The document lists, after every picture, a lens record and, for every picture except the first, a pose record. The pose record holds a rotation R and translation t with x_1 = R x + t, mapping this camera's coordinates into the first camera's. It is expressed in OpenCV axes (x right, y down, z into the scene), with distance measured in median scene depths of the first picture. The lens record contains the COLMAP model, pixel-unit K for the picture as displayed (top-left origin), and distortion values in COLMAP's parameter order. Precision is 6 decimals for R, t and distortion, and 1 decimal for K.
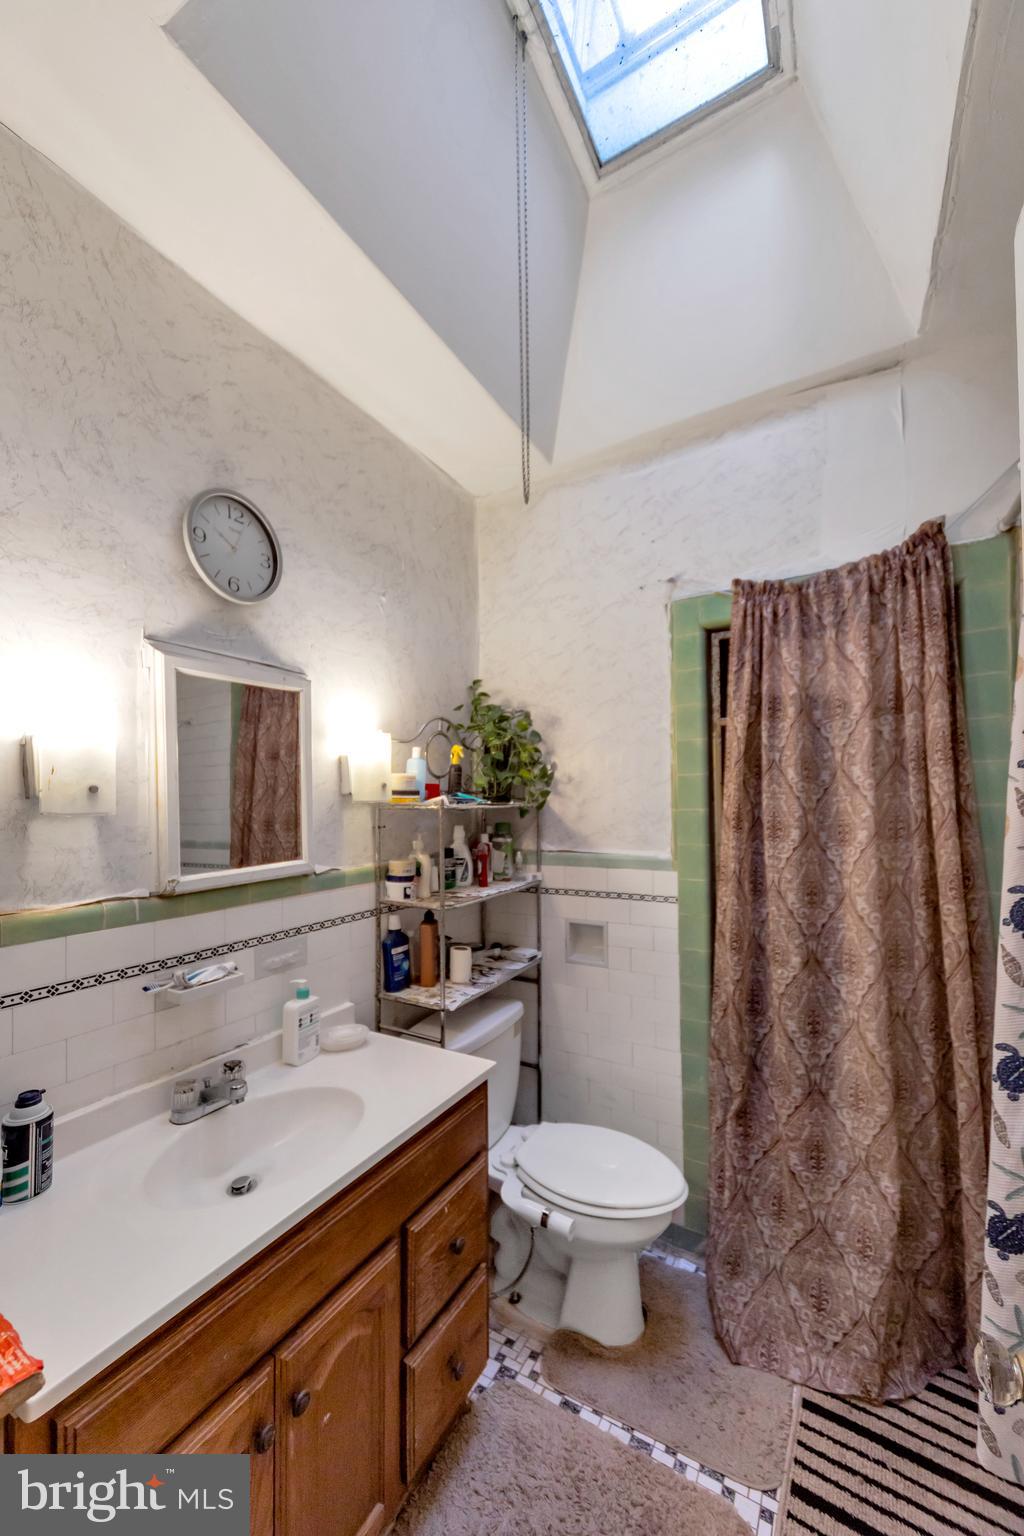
lens RADIAL K [[592.7, 0, 504.3], [0, 592.7, 776.5], [0, 0, 1]] dist [0.000447, -0.000519]
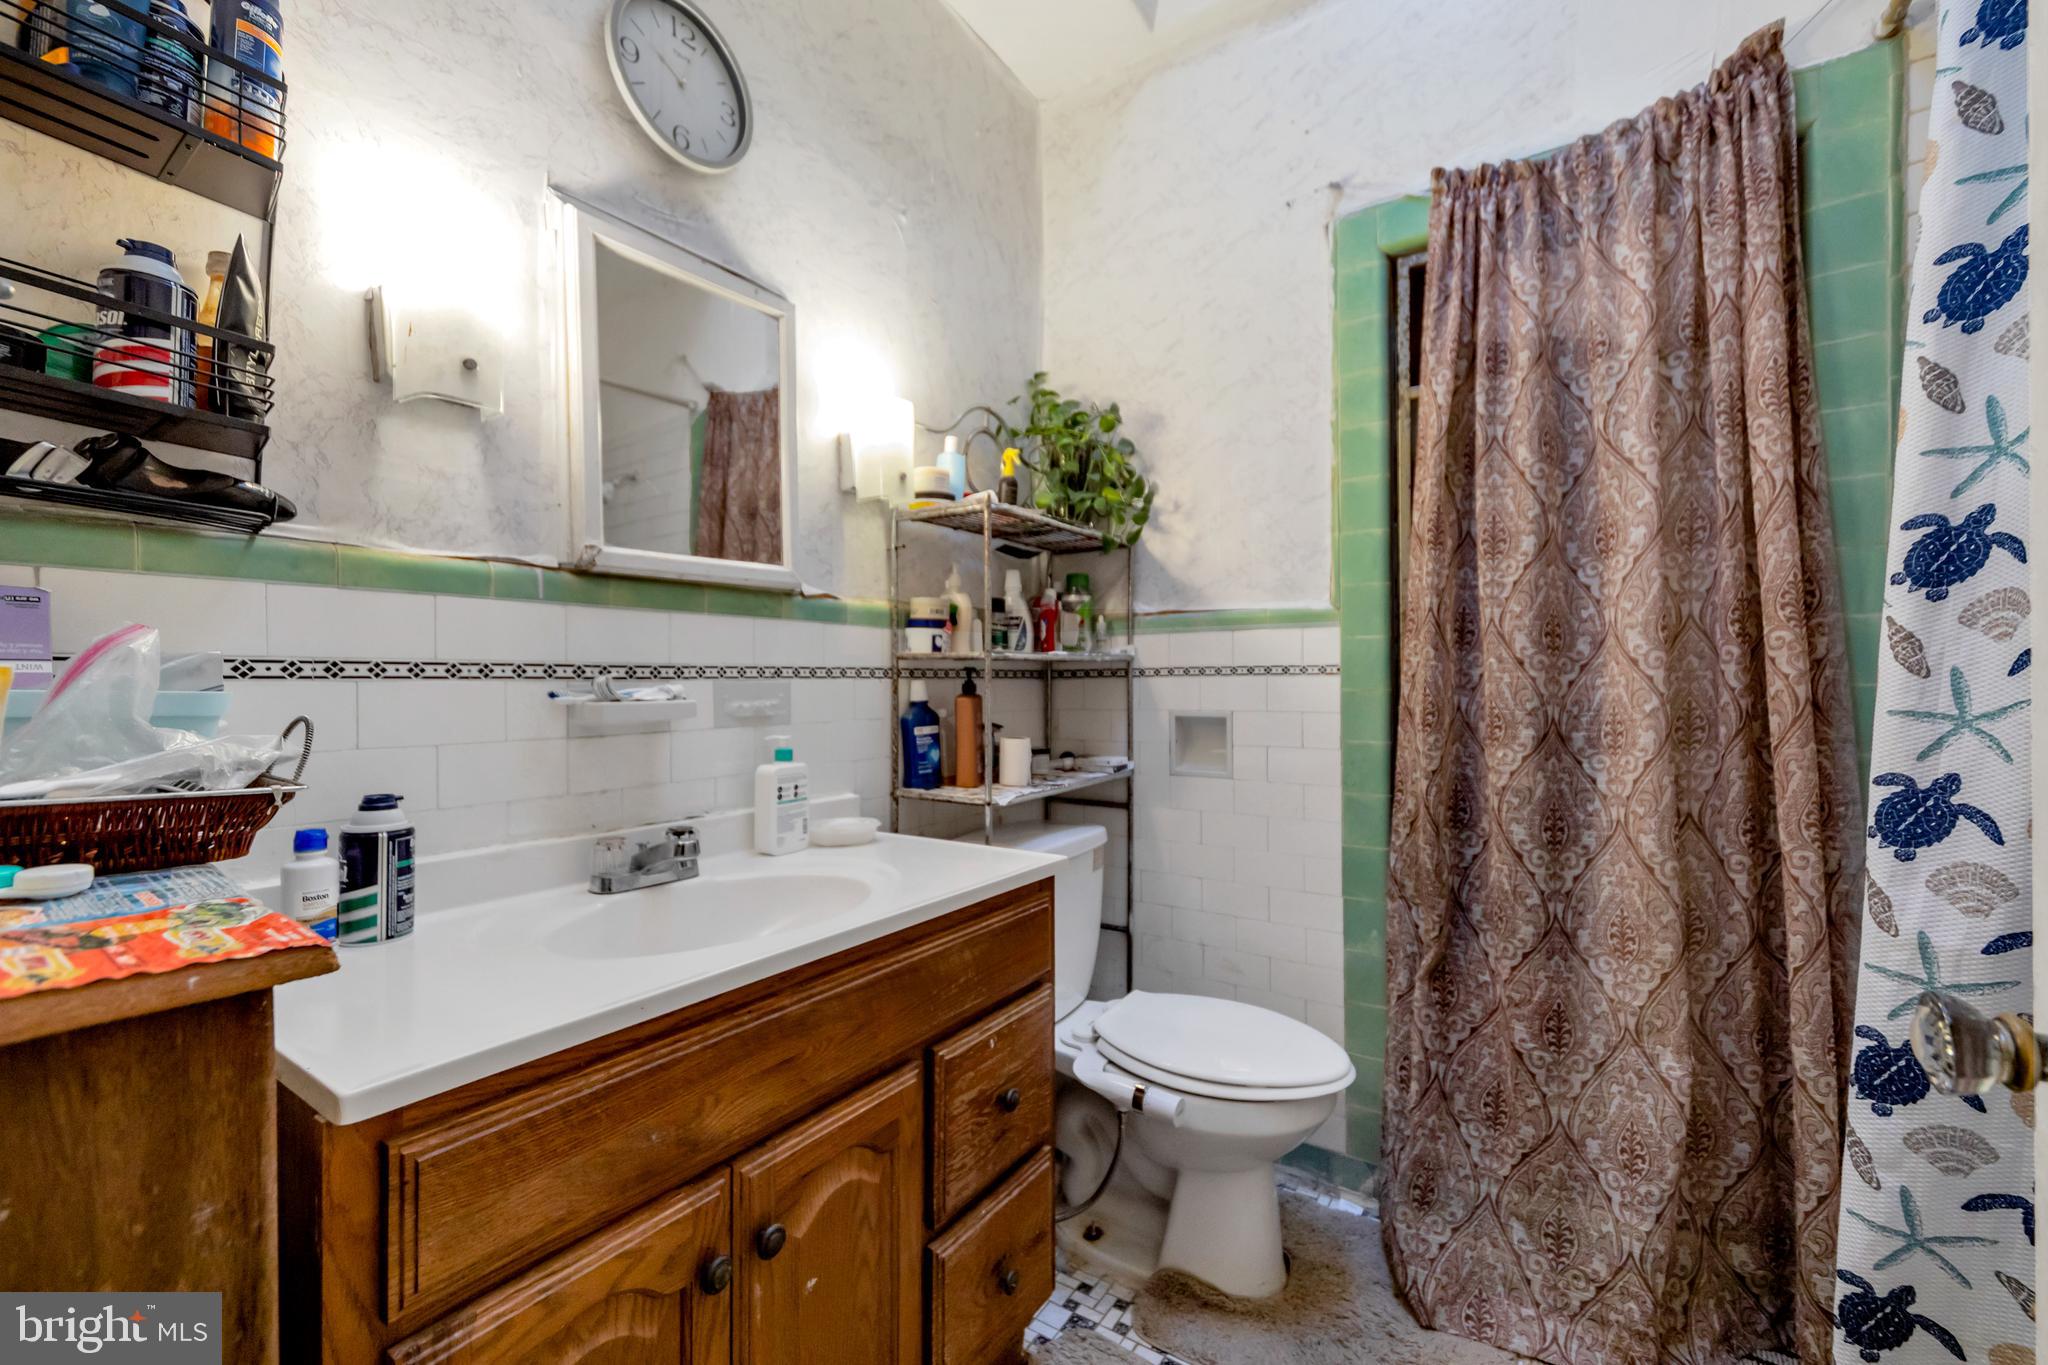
lens RADIAL K [[824.8, 0, 1030.2], [0, 824.8, 682.3], [0, 0, 1]] dist [0.001816, -0.000705]
pose [[0.998412, 0.004348, -0.056173, -0.003649], [-0.003307, 0.999822, 0.018597, 0.248154], [0.056244, -0.018382, 0.998248, 0.065423]]
